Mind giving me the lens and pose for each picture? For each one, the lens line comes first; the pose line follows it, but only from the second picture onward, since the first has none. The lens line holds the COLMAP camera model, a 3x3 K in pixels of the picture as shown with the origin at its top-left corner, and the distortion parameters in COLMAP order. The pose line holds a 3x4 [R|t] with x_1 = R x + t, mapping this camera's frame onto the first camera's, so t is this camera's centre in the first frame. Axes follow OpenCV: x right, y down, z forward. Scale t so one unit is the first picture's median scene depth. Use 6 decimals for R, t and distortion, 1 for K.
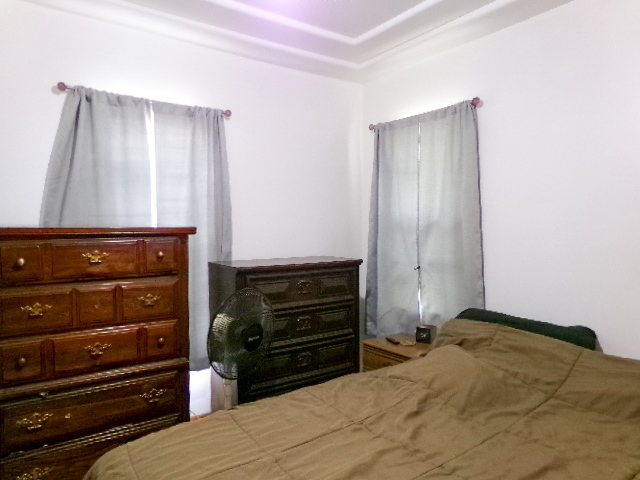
lens RADIAL K [[433.6, 0, 315.6], [0, 433.6, 240.9], [0, 0, 1]] dist [-0.081212, 0.097619]
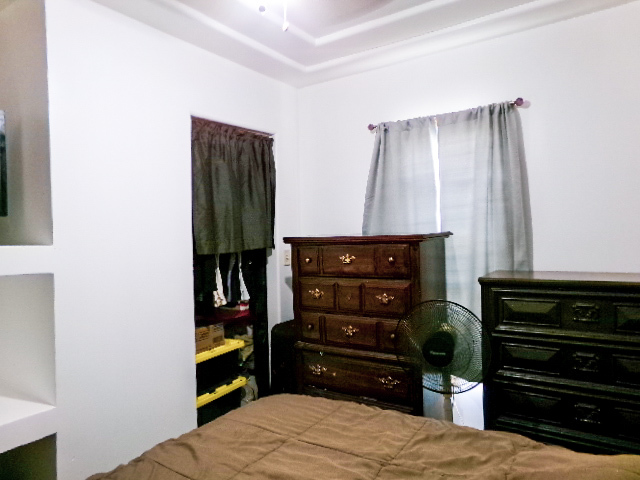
lens RADIAL K [[433.6, 0, 315.6], [0, 433.6, 240.9], [0, 0, 1]] dist [-0.081212, 0.097619]
pose [[0.349463, 0.001818, -0.936948, 0.610450], [-0.005497, 0.999985, -0.000110, -0.015606], [0.936934, 0.005189, 0.349468, 0.405797]]
